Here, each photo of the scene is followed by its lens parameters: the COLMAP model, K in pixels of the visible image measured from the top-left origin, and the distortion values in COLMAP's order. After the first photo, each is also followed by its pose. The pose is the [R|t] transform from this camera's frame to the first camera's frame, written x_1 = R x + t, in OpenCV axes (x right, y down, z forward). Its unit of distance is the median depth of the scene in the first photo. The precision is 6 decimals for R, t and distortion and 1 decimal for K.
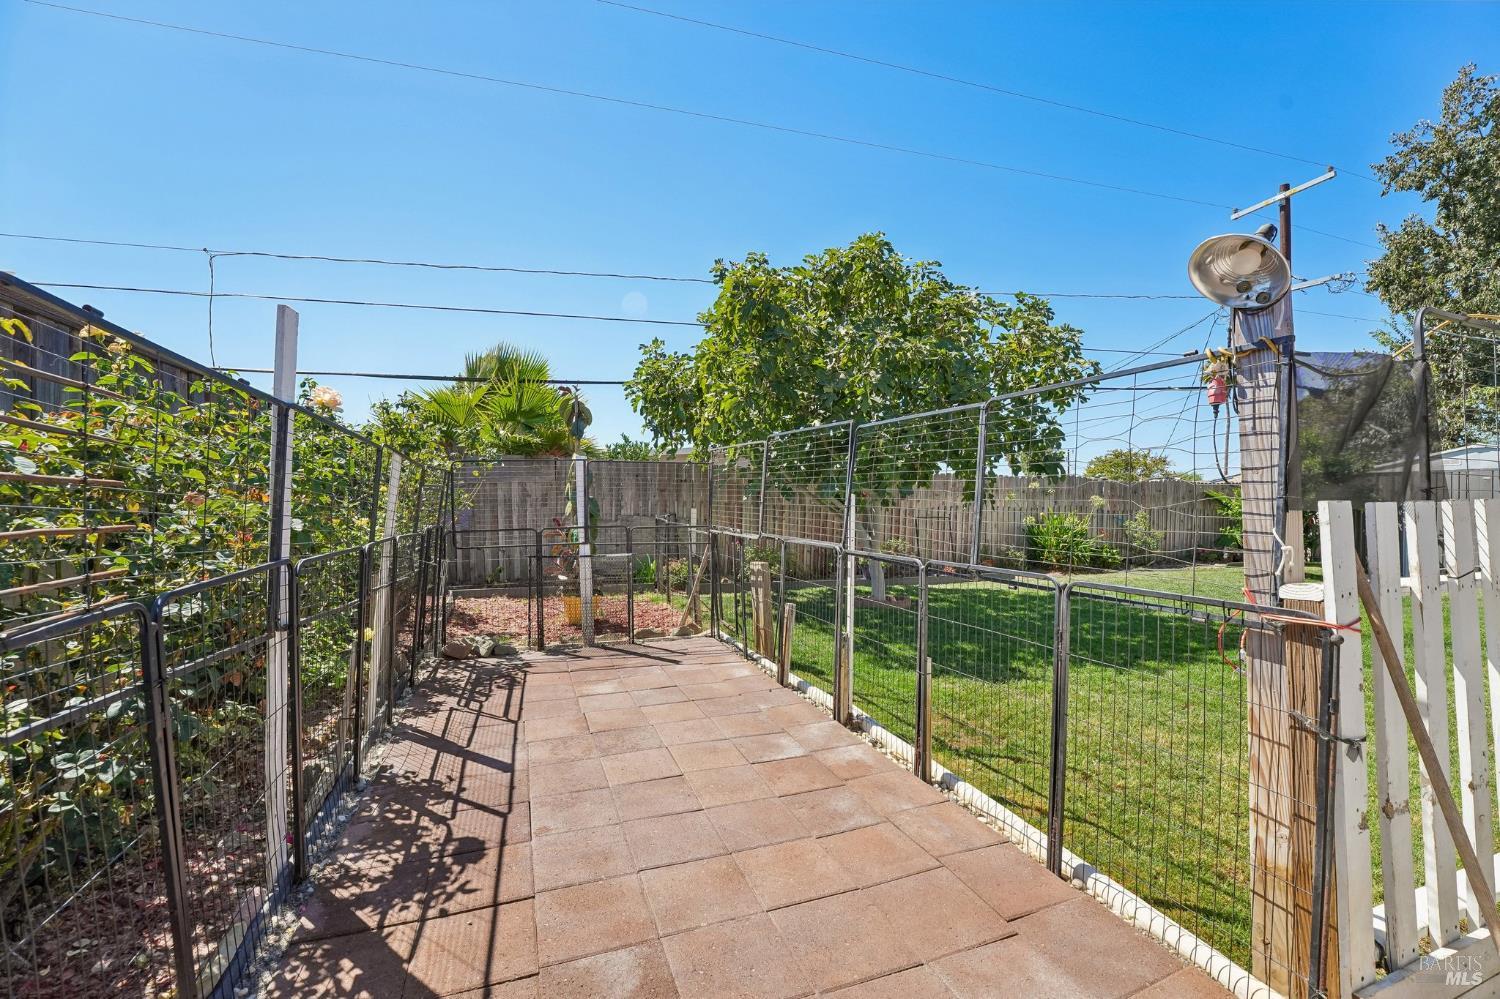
lens RADIAL K [[620.8, 0, 726.3], [0, 620.8, 508.6], [0, 0, 1]] dist [-0.046594, 0.009482]
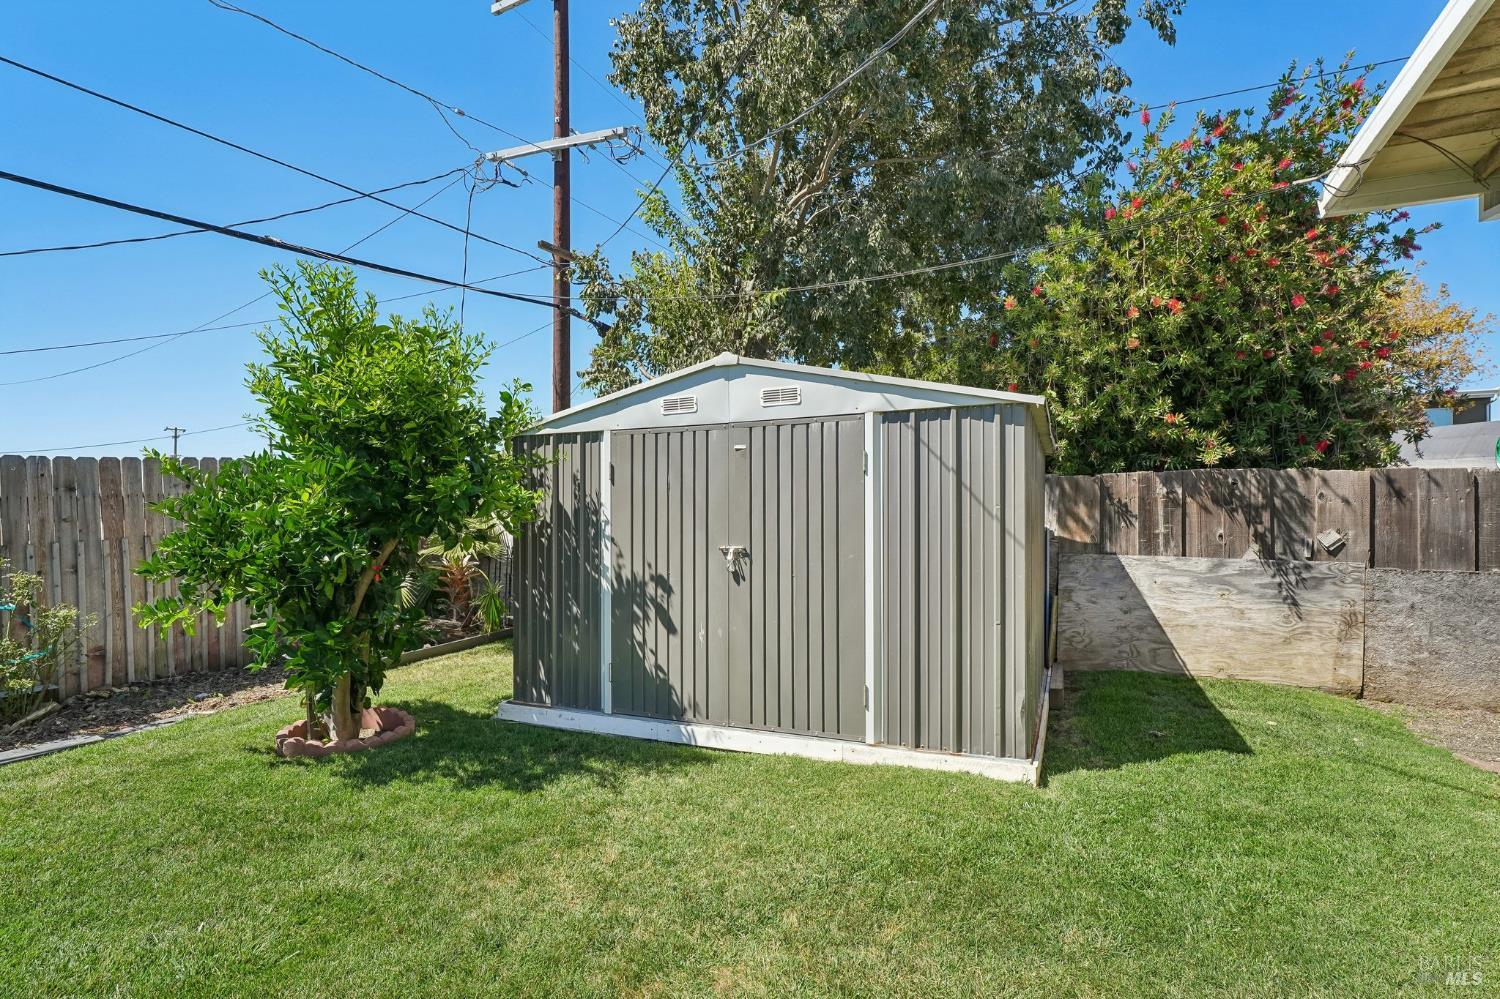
lens RADIAL K [[722.0, 0, 749.7], [0, 722.0, 516.2], [0, 0, 1]] dist [-0.014085, -0.000196]
pose [[0.679343, -0.018231, 0.733594, 0.747676], [0.013891, 0.999832, 0.011984, -0.011716], [-0.733689, 0.002049, 0.679482, 0.533179]]
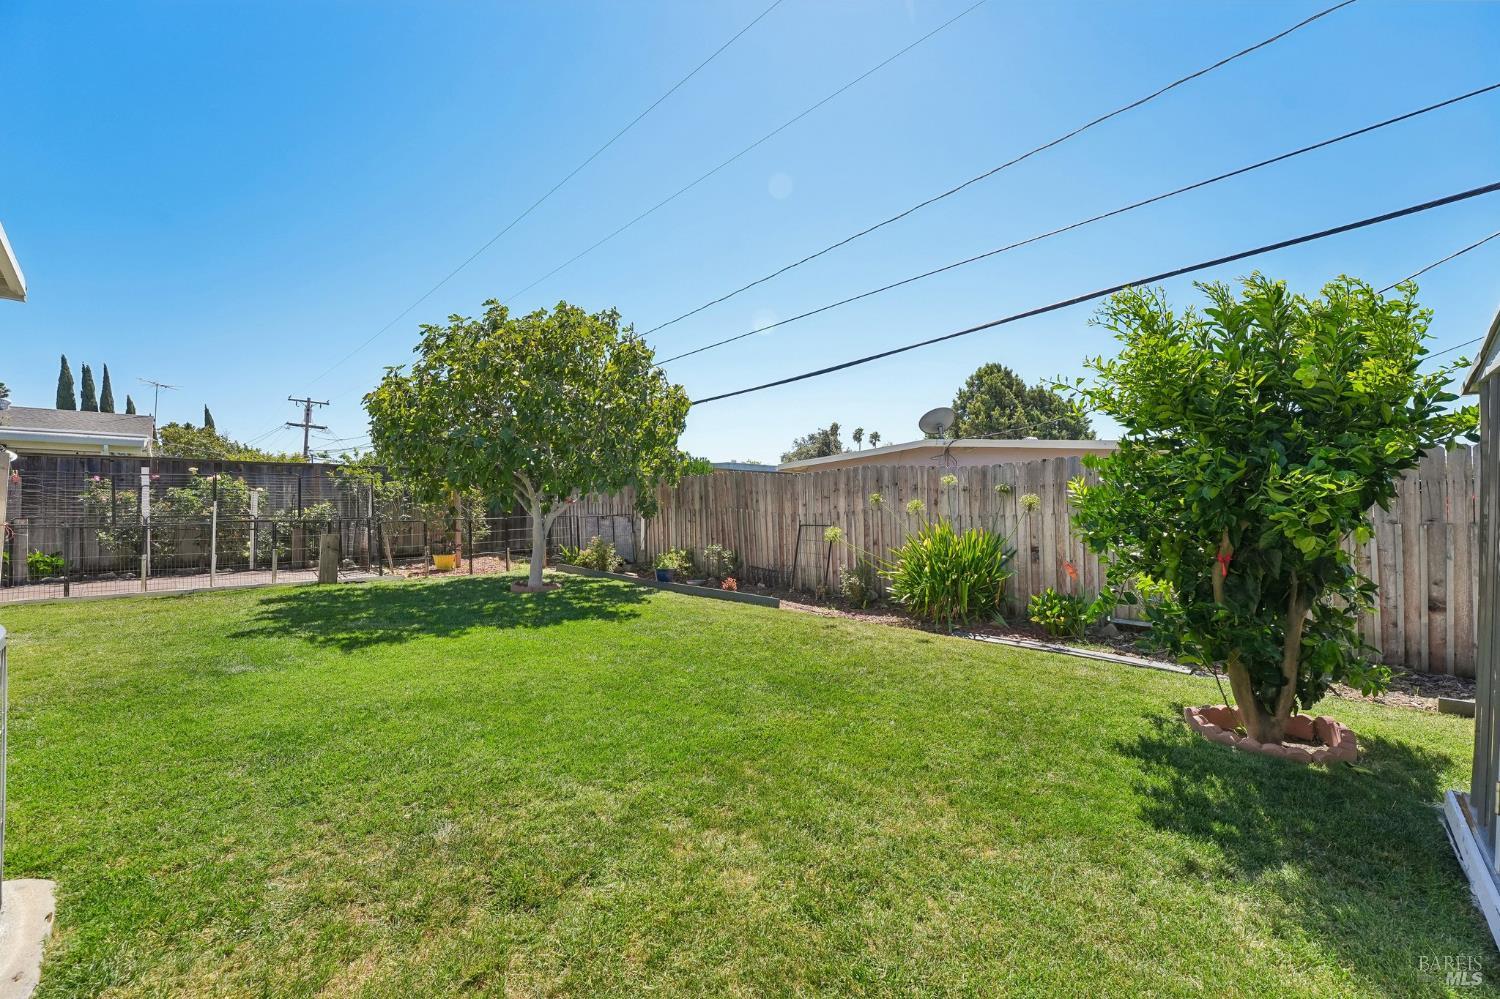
lens RADIAL K [[606.6, 0, 743.8], [0, 606.6, 498.4], [0, 0, 1]] dist [-0.019709, 0.000513]
pose [[0.440916, -0.012887, -0.897456, 1.037220], [-0.004092, 0.999858, -0.016368, -0.008843], [0.897539, 0.010889, 0.440800, 0.574859]]
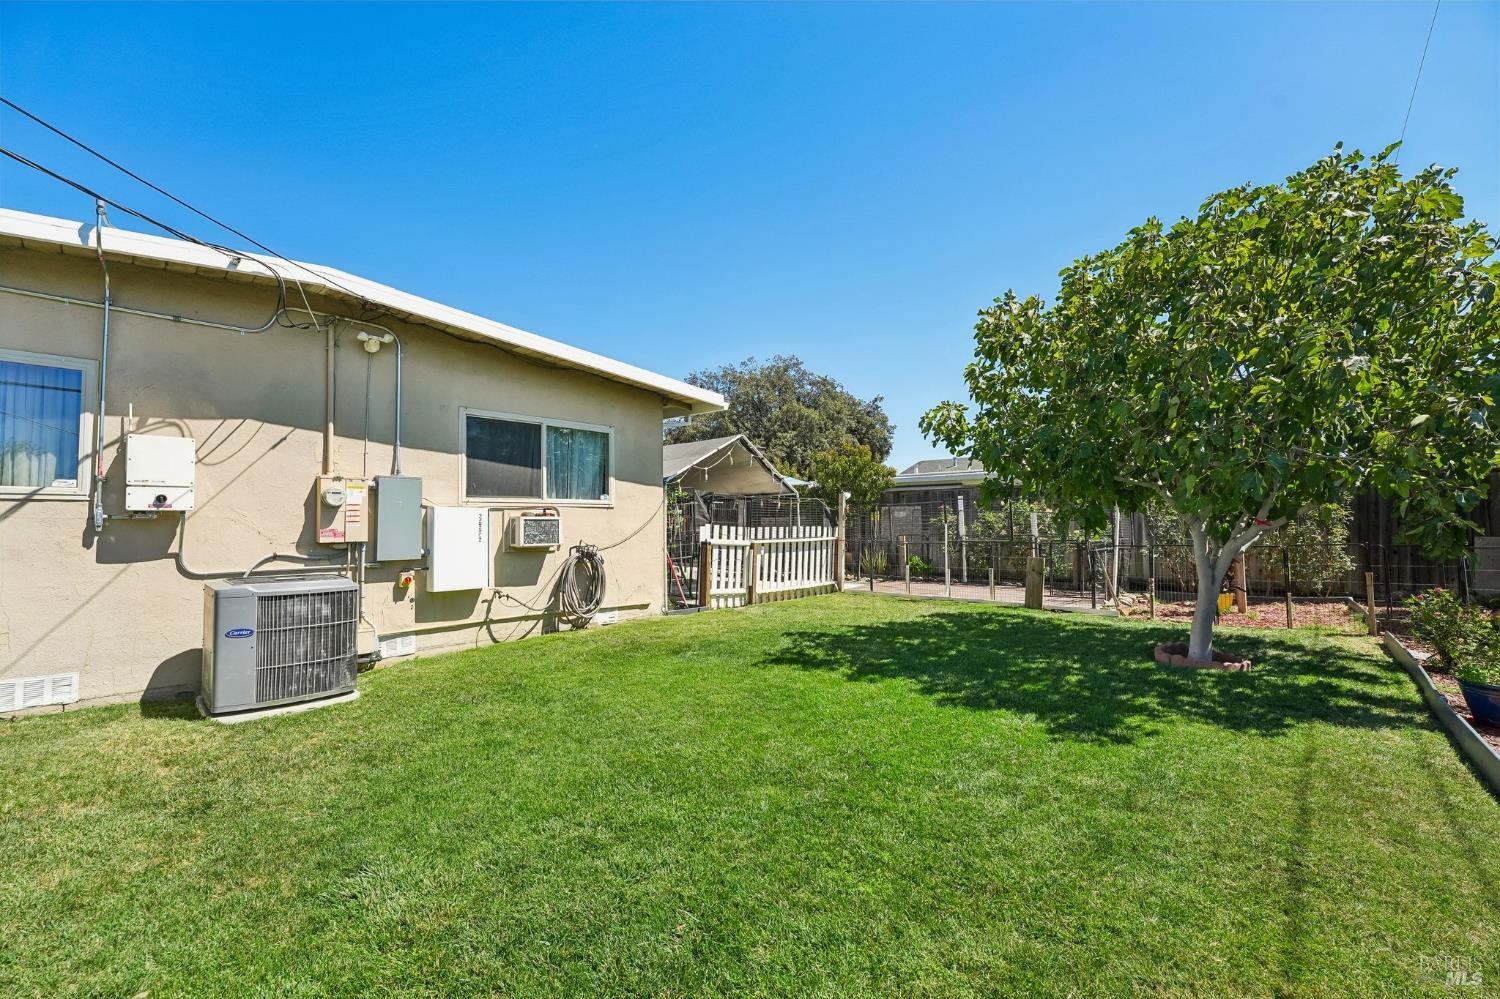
lens RADIAL K [[606.6, 0, 743.8], [0, 606.6, 498.4], [0, 0, 1]] dist [-0.019709, 0.000513]
pose [[-0.877434, -0.015291, -0.479454, 0.761549], [0.003915, 0.999230, -0.039033, -0.018559], [0.479681, -0.036126, -0.876699, 0.949998]]
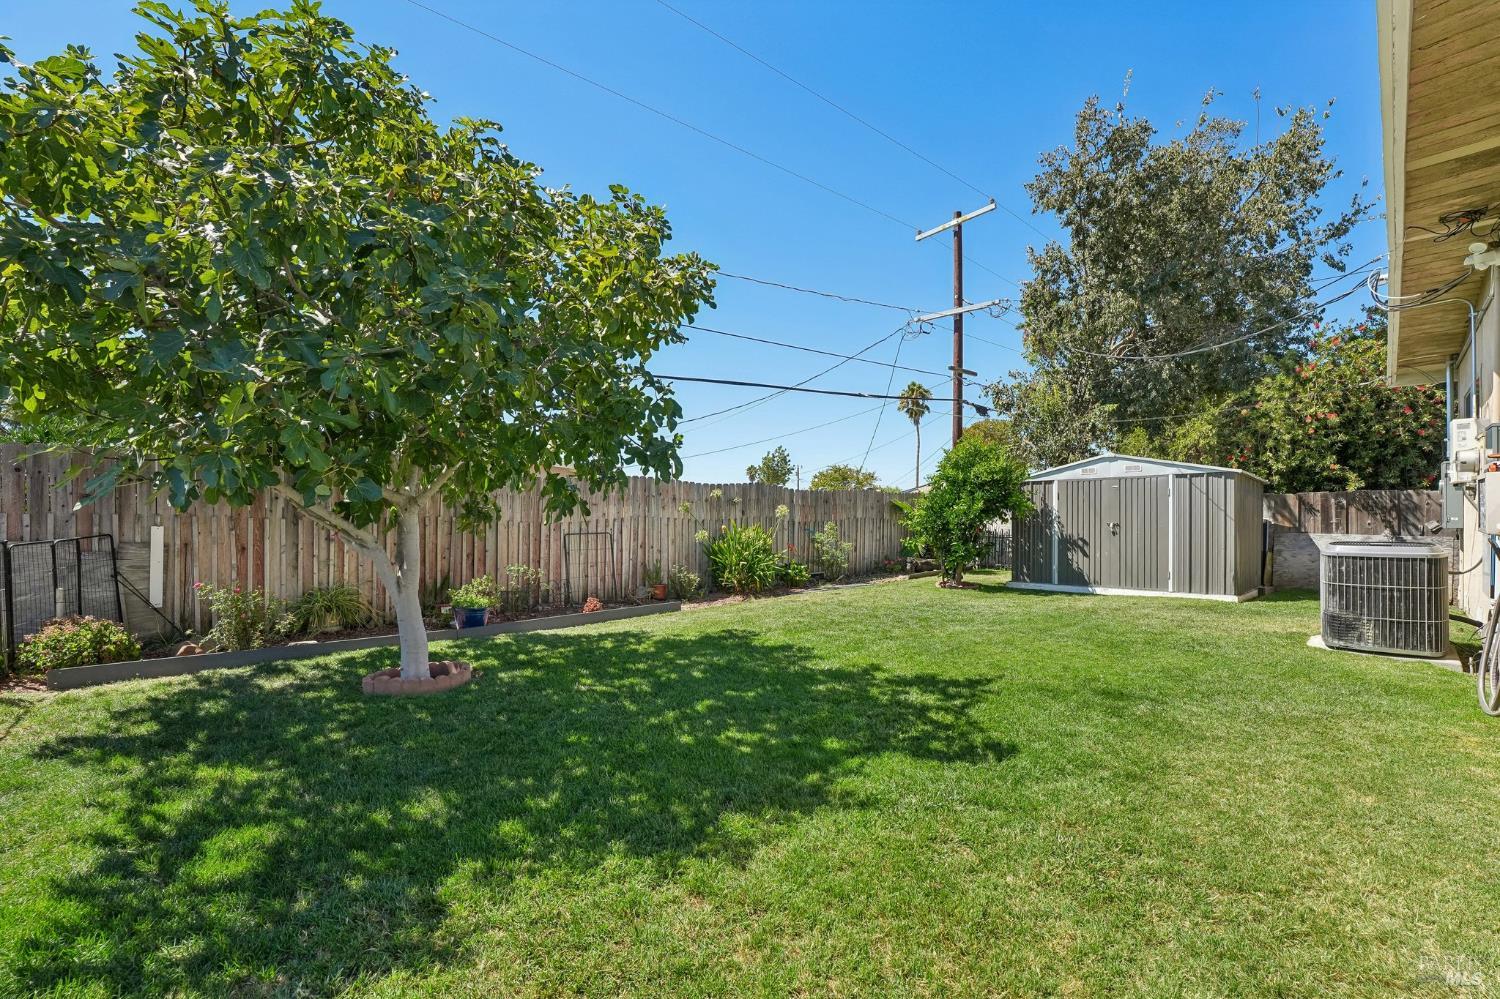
lens RADIAL K [[615.0, 0, 747.7], [0, 615.0, 520.5], [0, 0, 1]] dist [-0.023846, 0.000016]
pose [[0.914100, -0.008846, 0.405393, 0.210725], [0.008509, 0.999960, 0.002635, -0.001639], [-0.405400, 0.001041, 0.914139, 0.221647]]
